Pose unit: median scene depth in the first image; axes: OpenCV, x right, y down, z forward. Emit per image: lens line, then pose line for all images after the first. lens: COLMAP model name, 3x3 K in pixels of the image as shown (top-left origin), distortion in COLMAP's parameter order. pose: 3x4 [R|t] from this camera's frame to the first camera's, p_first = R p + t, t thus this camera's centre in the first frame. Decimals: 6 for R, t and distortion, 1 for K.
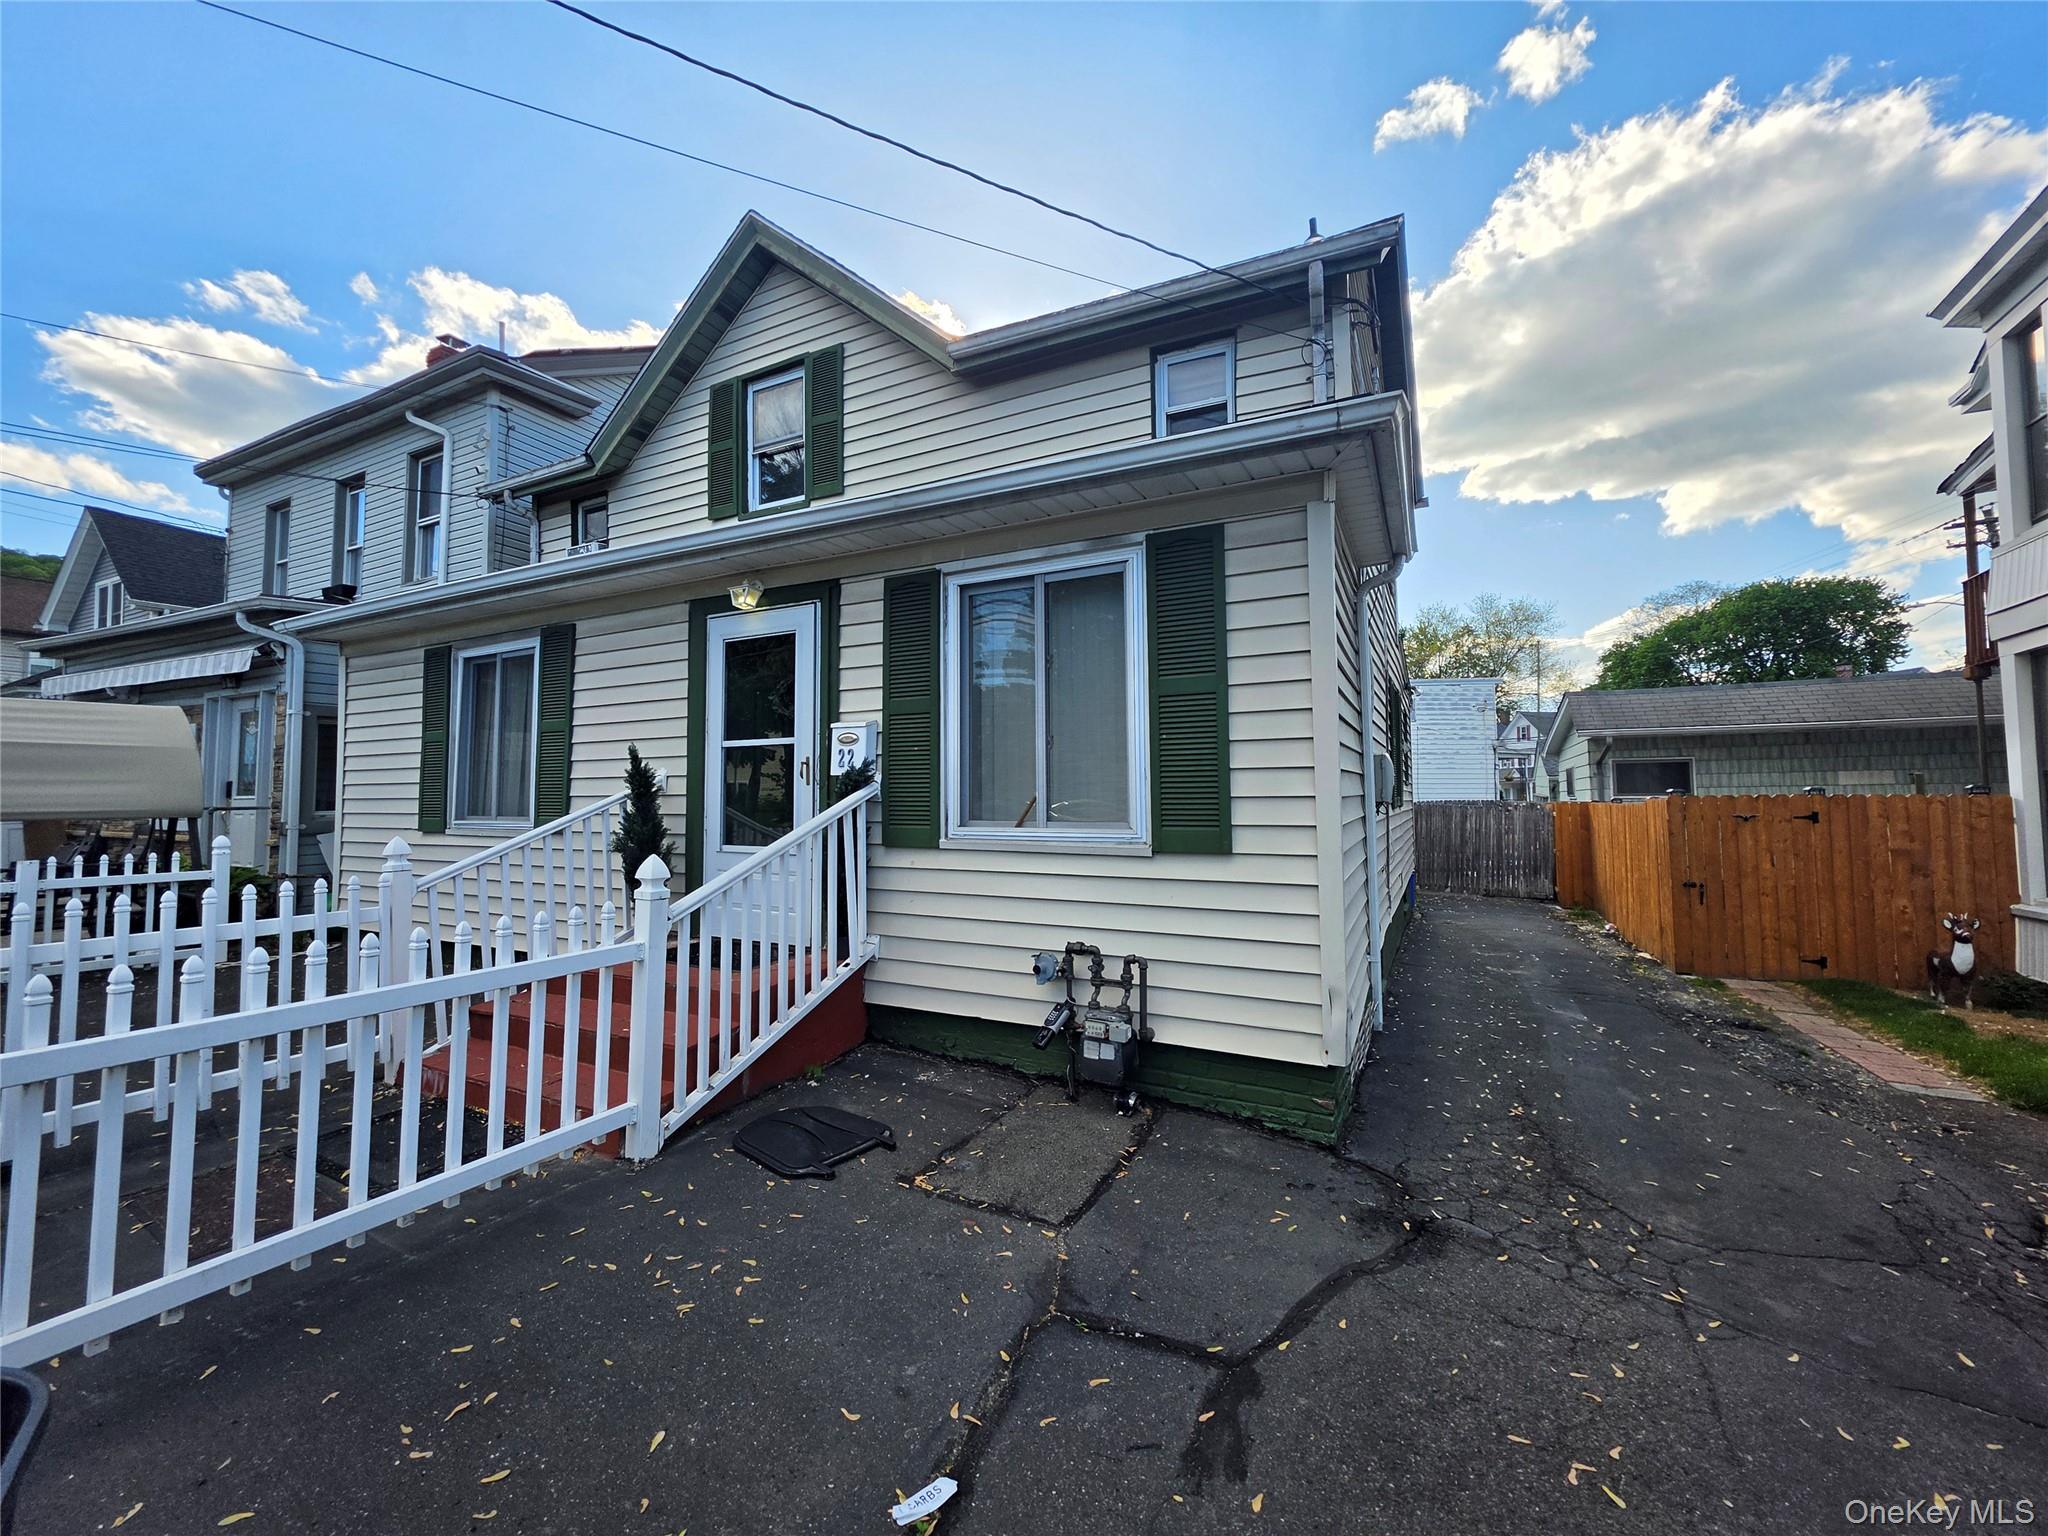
lens RADIAL K [[817.7, 0, 1032.6], [0, 817.7, 746.4], [0, 0, 1]] dist [-0.001612, 0.000226]
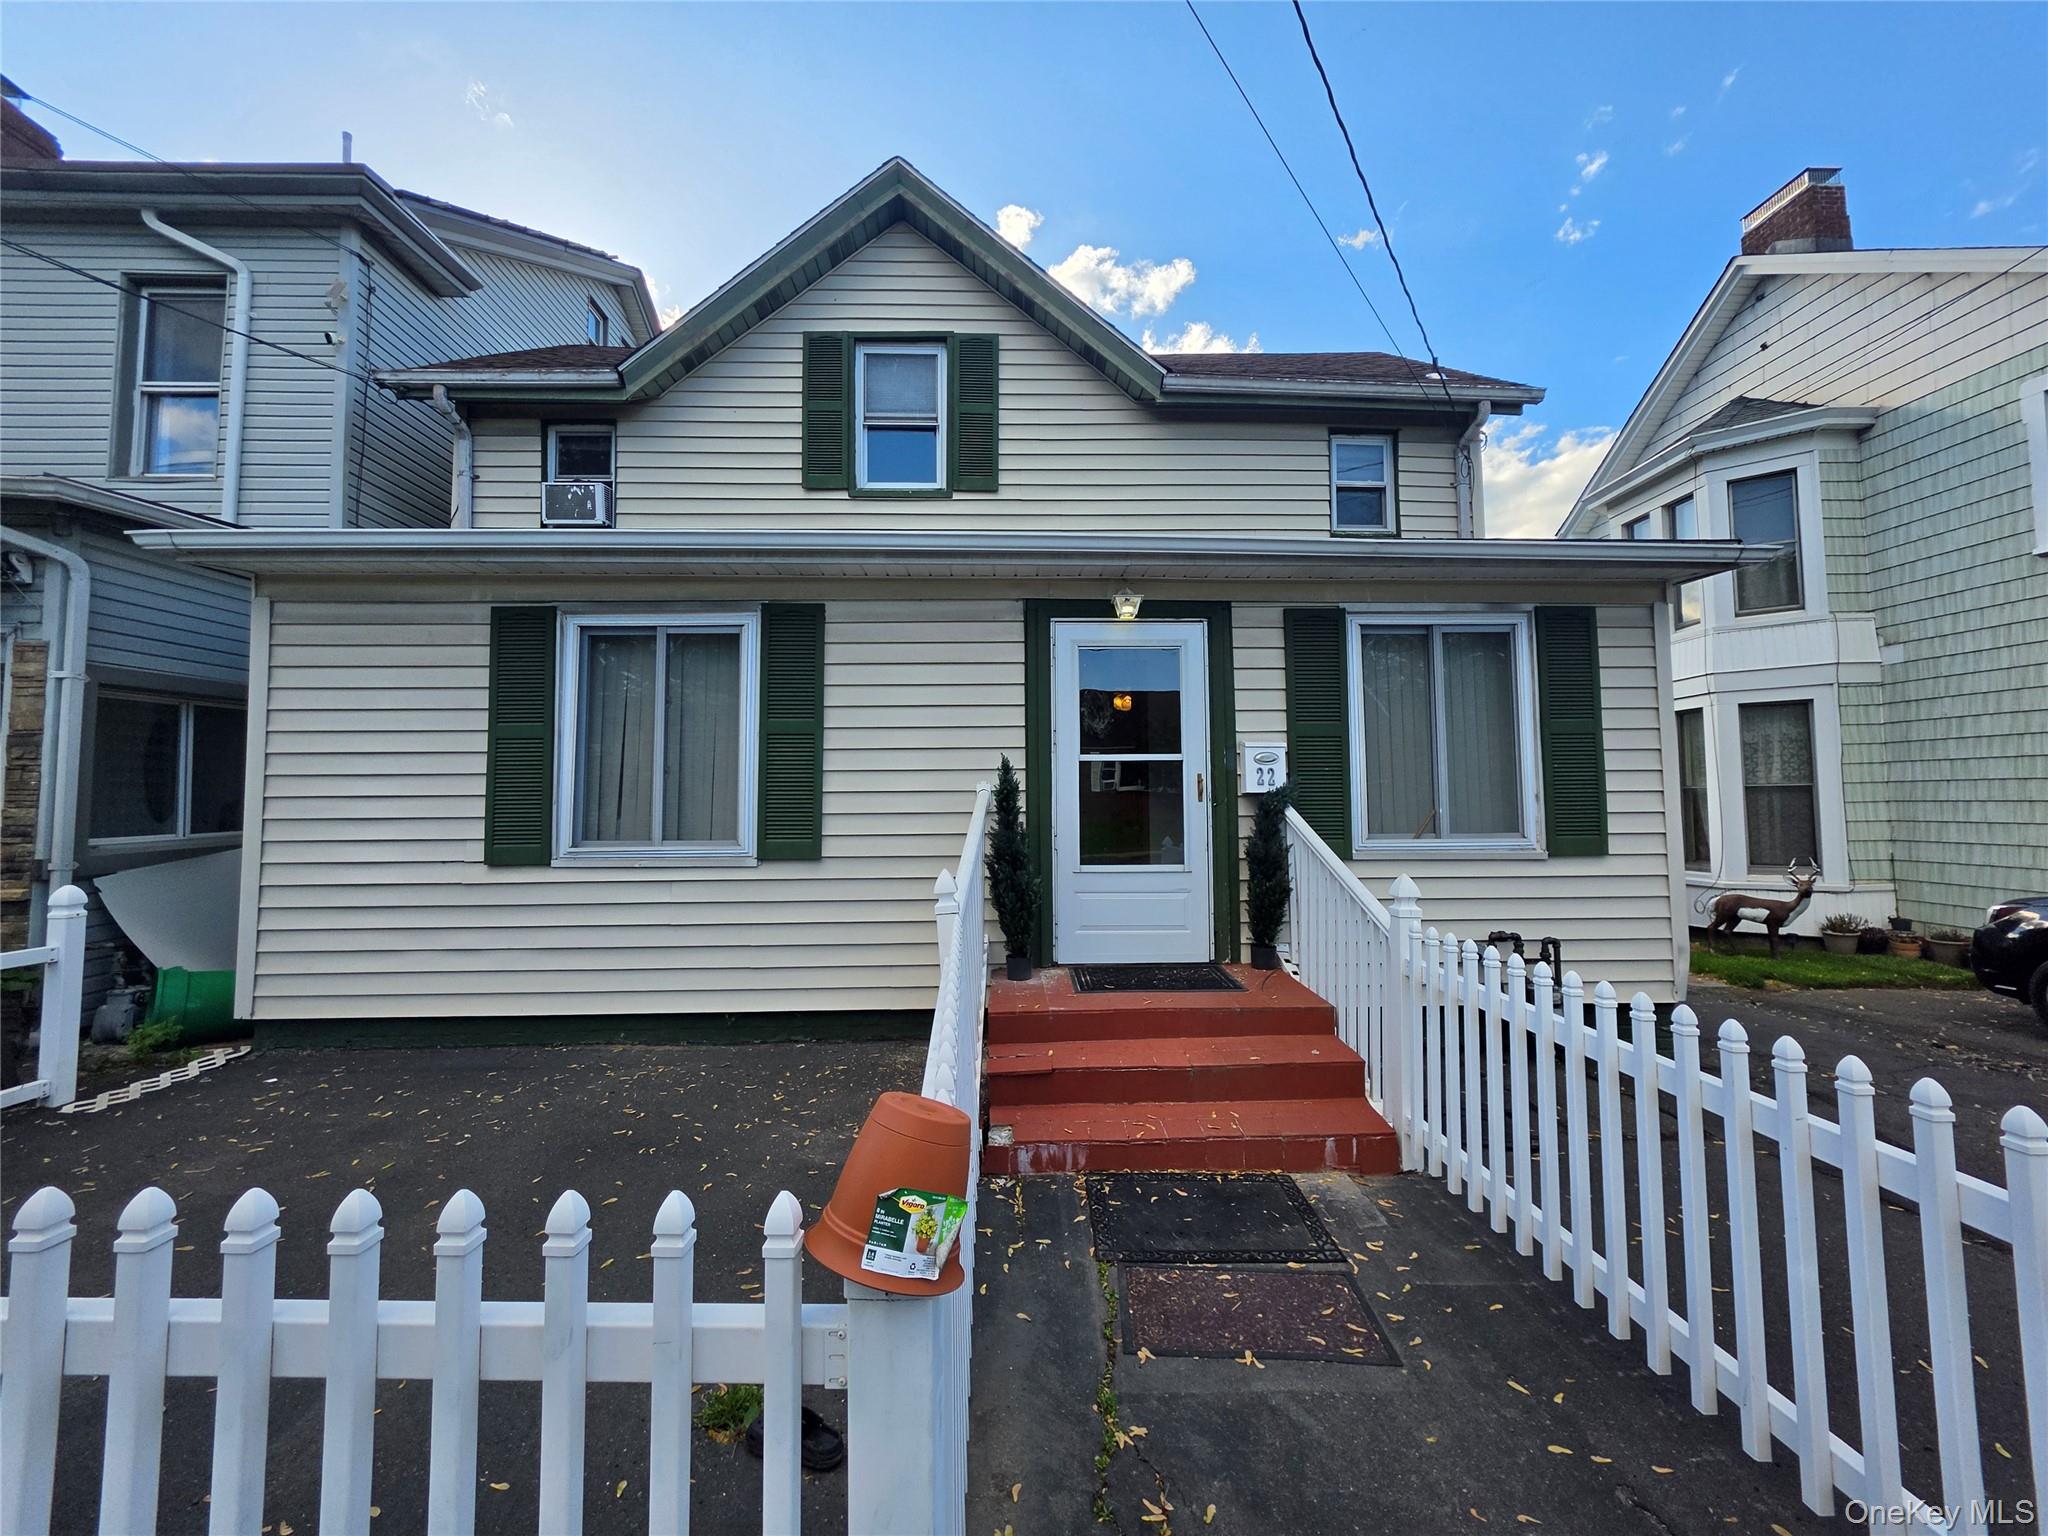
lens RADIAL K [[831.1, 0, 1016.0], [0, 831.1, 748.3], [0, 0, 1]] dist [-0.002028, 0.000172]
pose [[0.873050, 0.032456, 0.486549, -0.937334], [-0.027084, 0.999470, -0.018073, 0.005665], [-0.486877, 0.002600, 0.873467, 0.209289]]
